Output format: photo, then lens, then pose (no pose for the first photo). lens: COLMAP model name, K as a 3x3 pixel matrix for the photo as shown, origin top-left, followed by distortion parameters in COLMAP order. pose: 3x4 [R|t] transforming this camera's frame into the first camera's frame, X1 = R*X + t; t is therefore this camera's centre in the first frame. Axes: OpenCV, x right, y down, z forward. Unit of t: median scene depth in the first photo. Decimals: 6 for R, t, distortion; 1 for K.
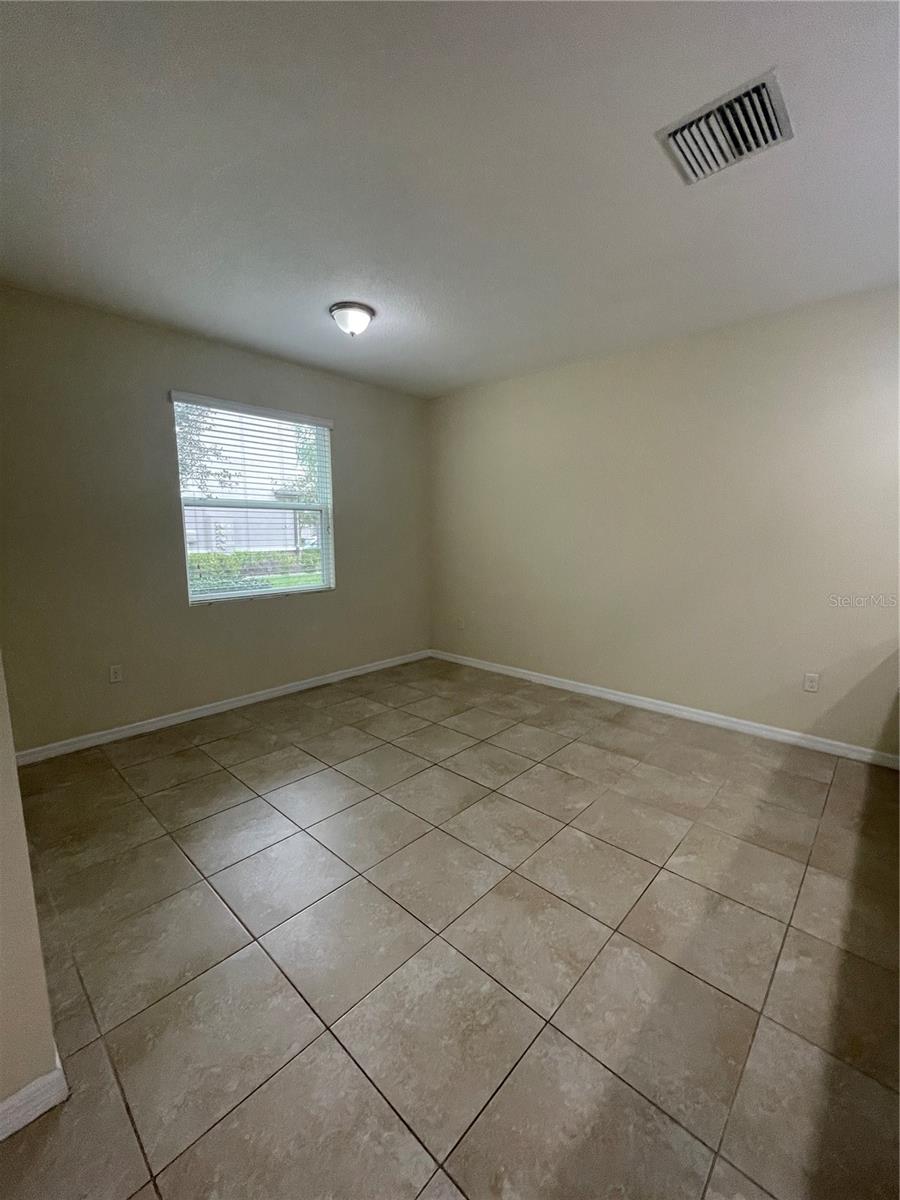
lens RADIAL K [[485.4, 0, 462.1], [0, 485.4, 599.1], [0, 0, 1]] dist [-0.003034, -0.000352]
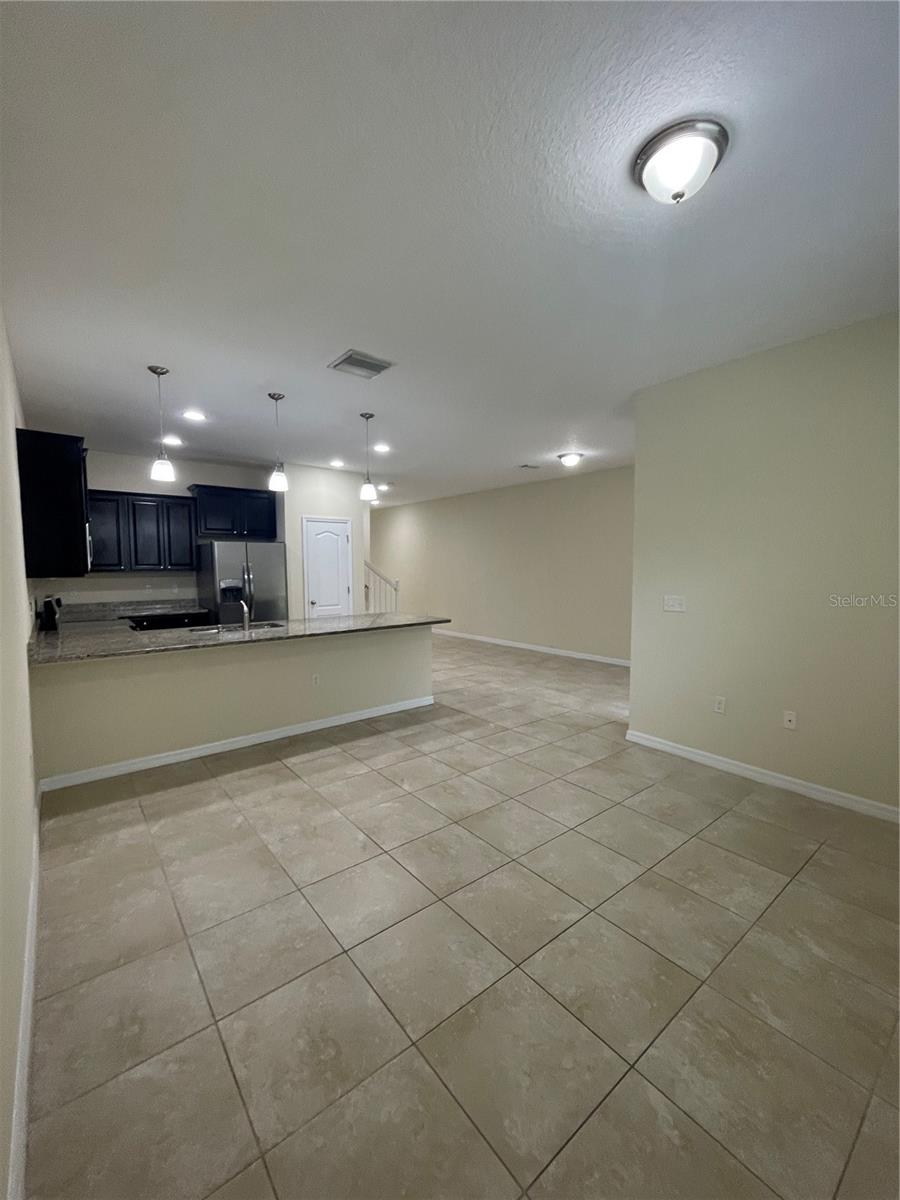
lens RADIAL K [[485.4, 0, 459.9], [0, 485.4, 592.6], [0, 0, 1]] dist [-0.003034, -0.000352]
pose [[-0.988694, -0.001820, 0.149934, -0.109087], [0.028425, 0.979520, 0.199331, -0.318541], [-0.147226, 0.201339, -0.968394, 2.161177]]
